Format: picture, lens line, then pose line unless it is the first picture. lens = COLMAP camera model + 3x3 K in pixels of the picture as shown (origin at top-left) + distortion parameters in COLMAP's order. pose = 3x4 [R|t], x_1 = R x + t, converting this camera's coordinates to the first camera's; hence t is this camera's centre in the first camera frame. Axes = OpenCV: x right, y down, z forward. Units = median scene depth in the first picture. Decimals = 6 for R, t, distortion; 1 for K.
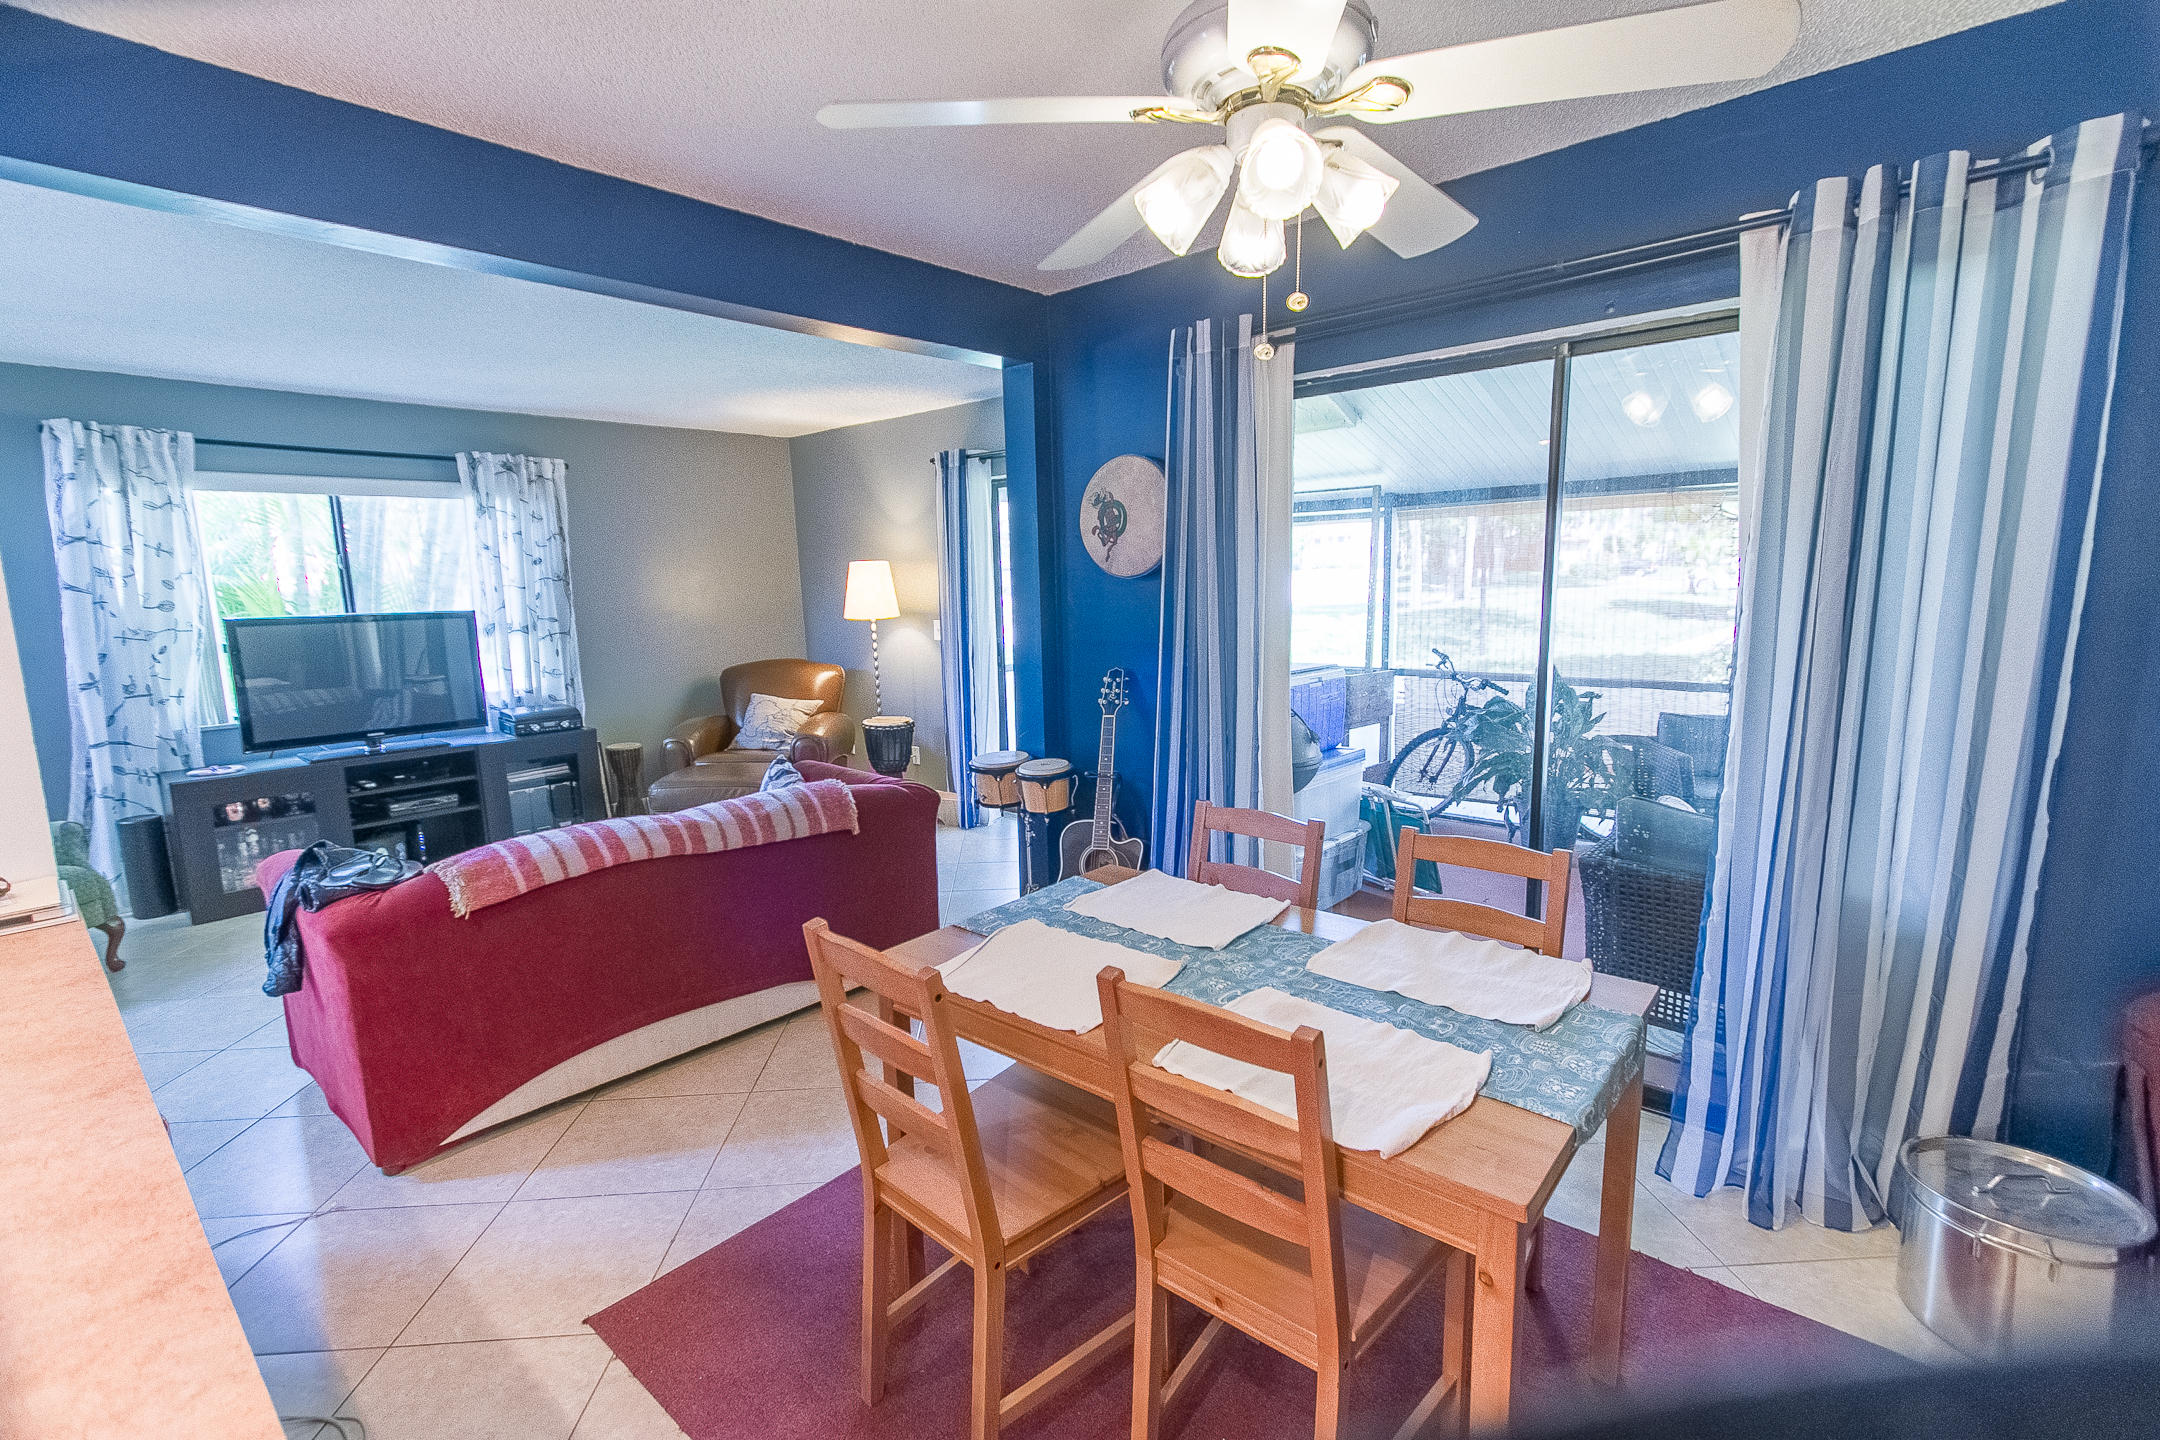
lens RADIAL K [[982.3, 0, 1083.3], [0, 982.3, 727.8], [0, 0, 1]] dist [0.001361, 0.000354]
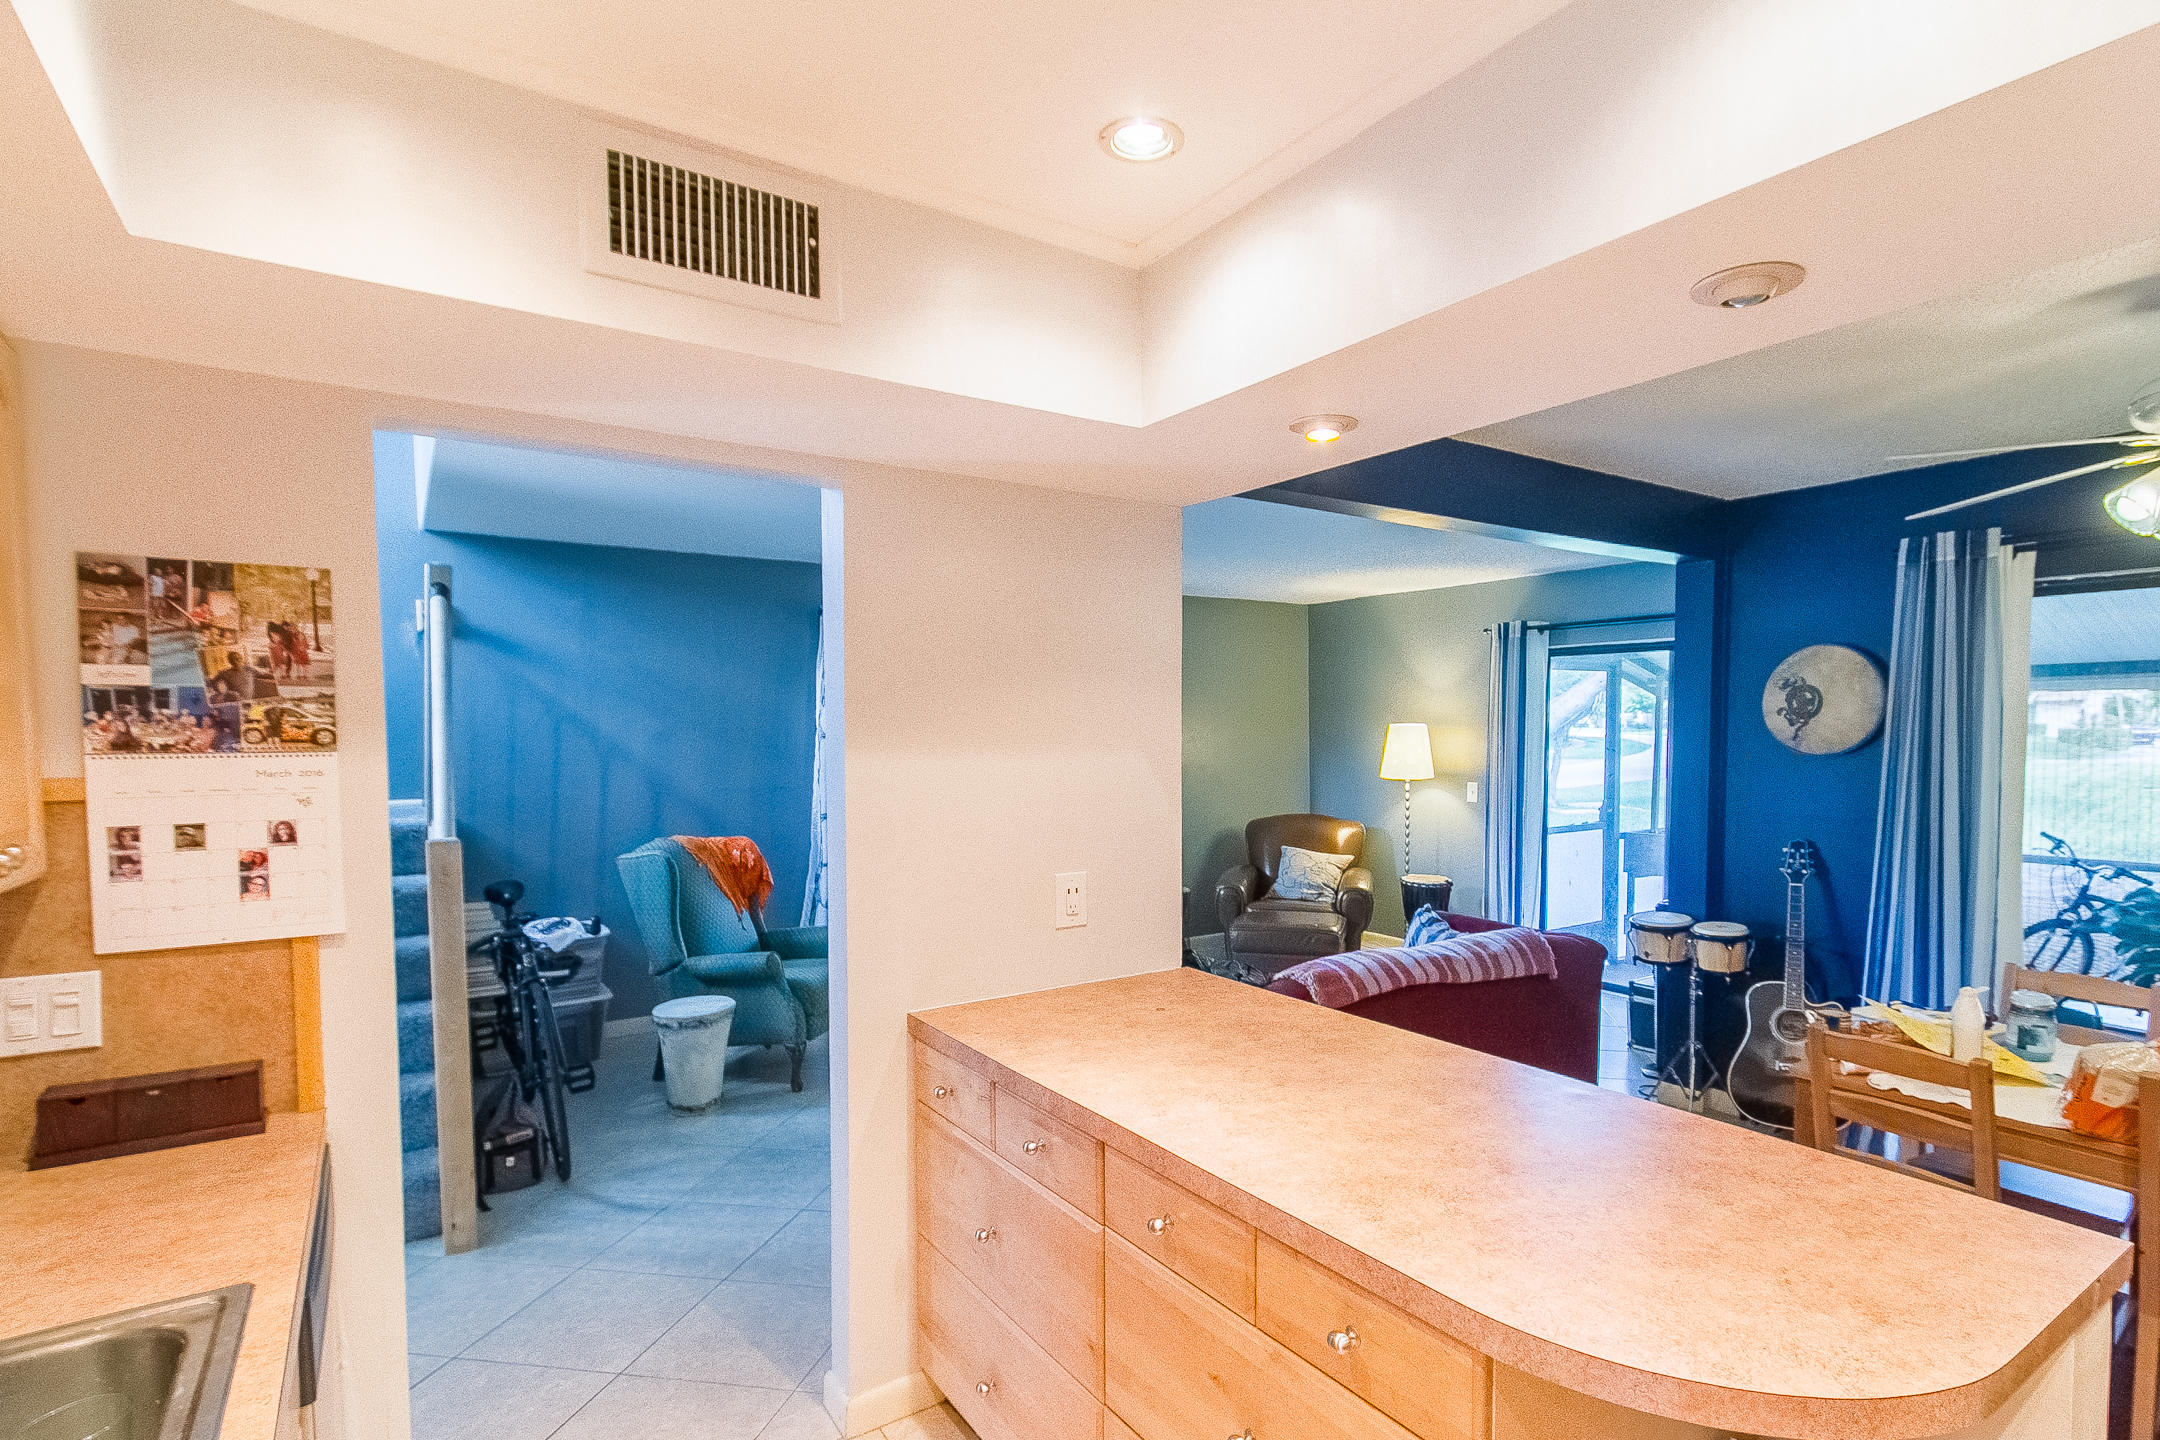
lens RADIAL K [[1085.5, 0, 1160.4], [0, 1085.5, 784.7], [0, 0, 1]] dist [0.000099, -0.000476]
pose [[0.974822, 0.033909, -0.220393, -0.292946], [-0.055653, 0.994090, -0.093211, 0.021385], [0.215930, 0.103129, 0.970947, -0.224944]]
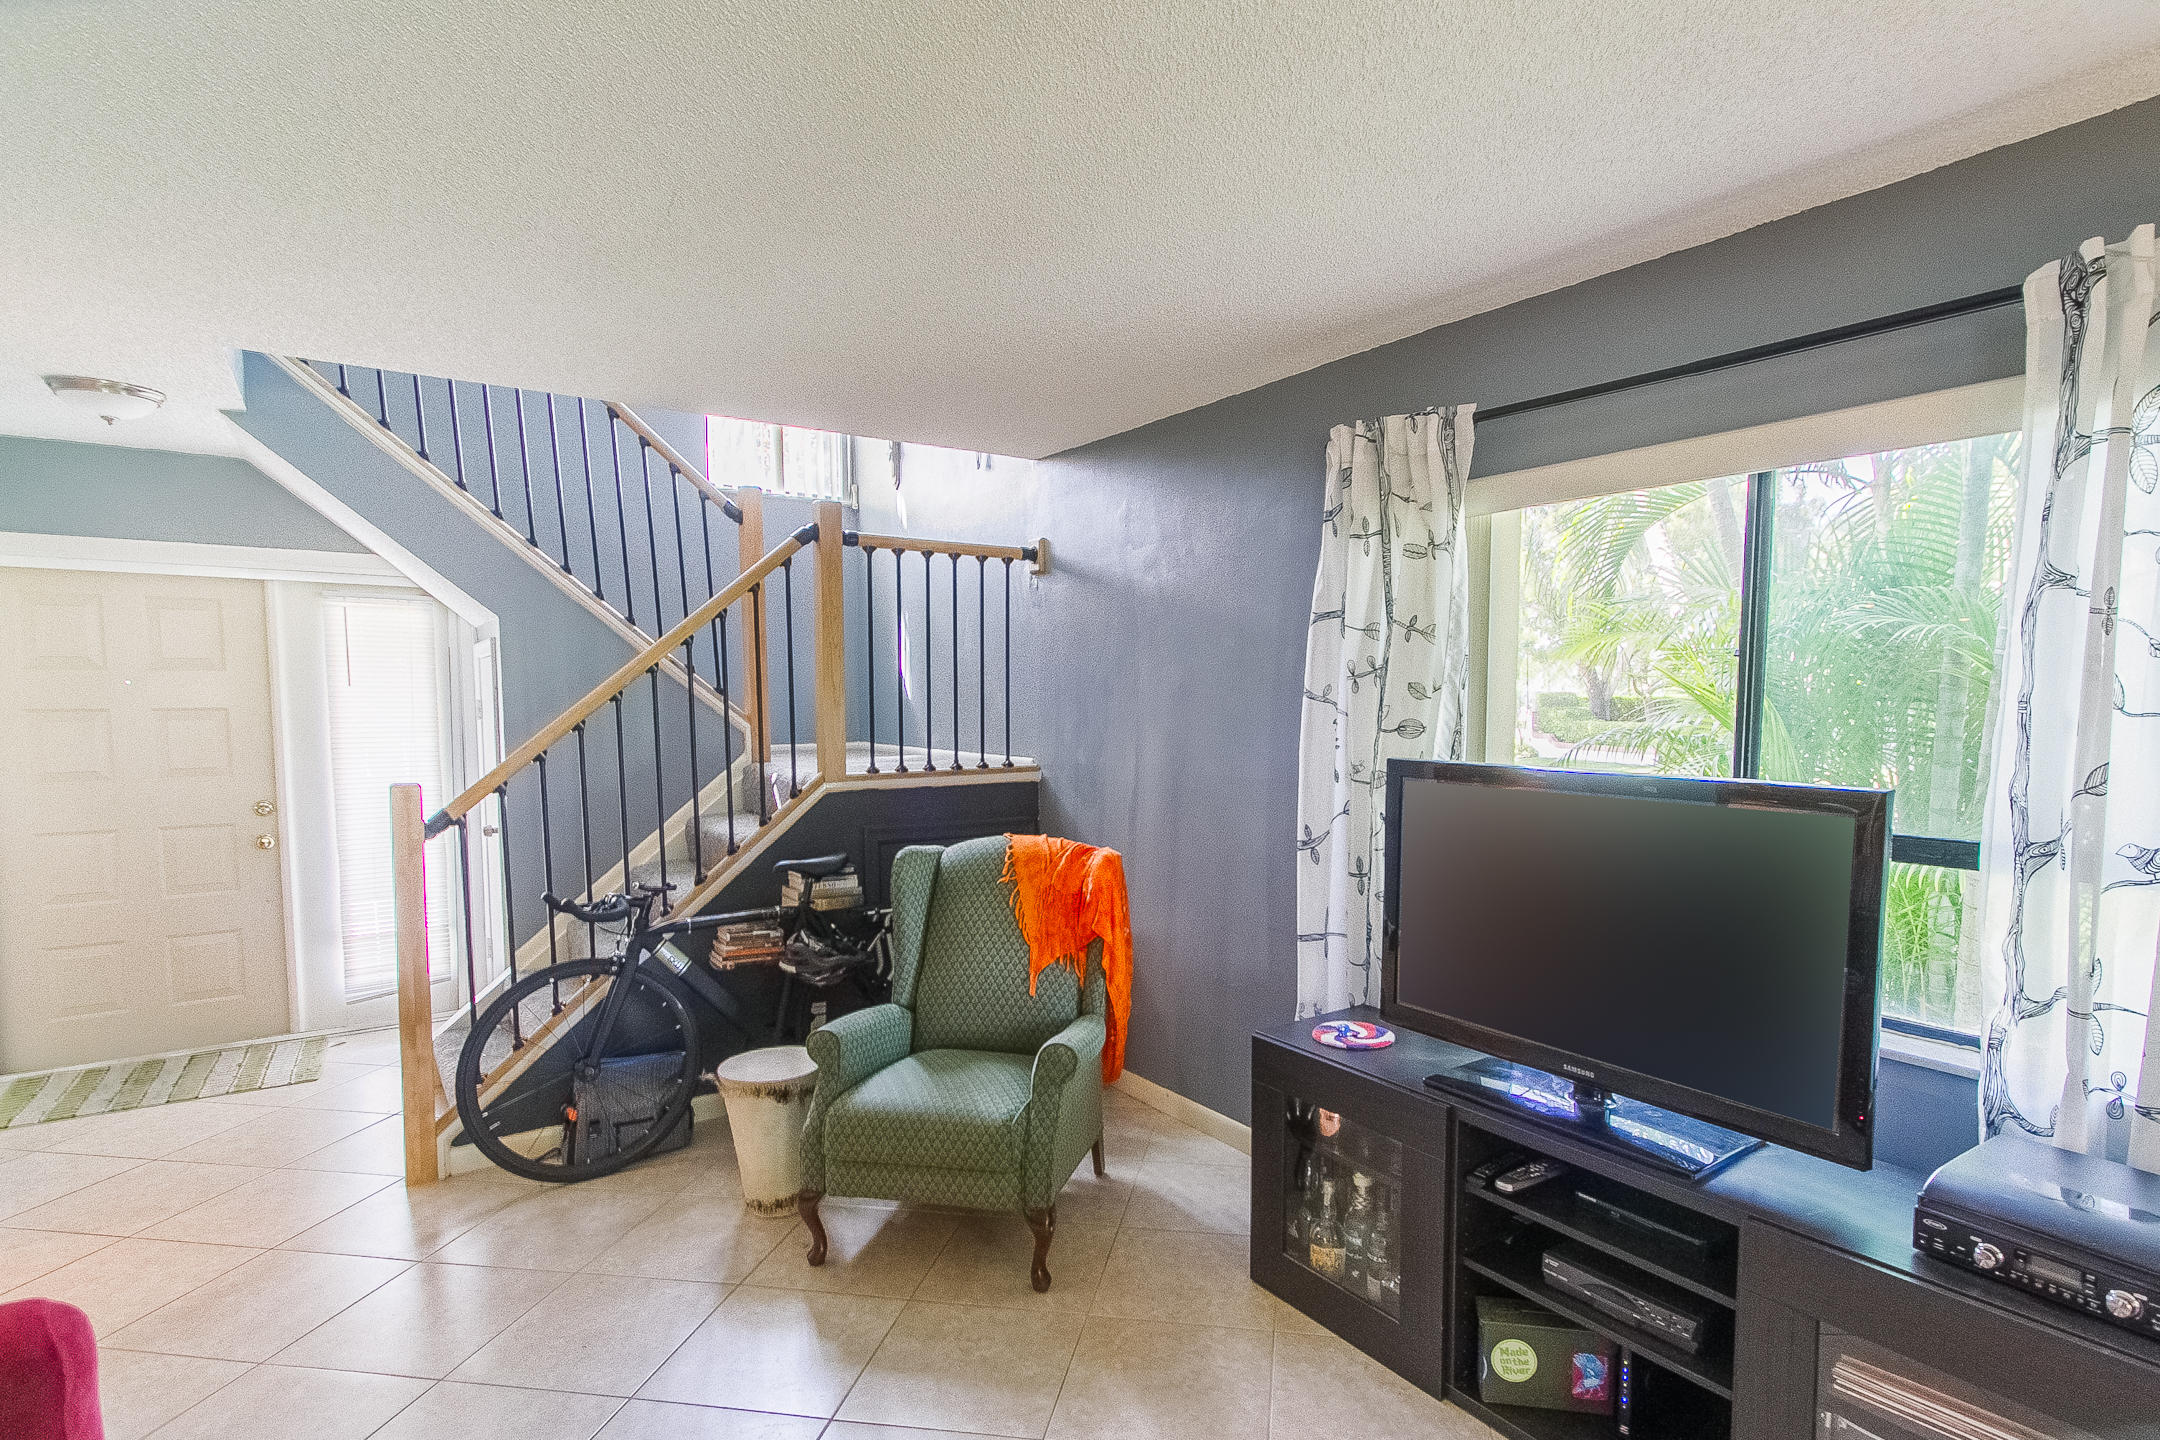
lens RADIAL K [[1085.5, 0, 1160.4], [0, 1085.5, 784.7], [0, 0, 1]] dist [0.000099, -0.000476]
pose [[-0.186292, 0.102108, -0.977174, -0.295279], [-0.147740, 0.980365, 0.130607, -0.153251], [0.971323, 0.168699, -0.167549, 0.974709]]
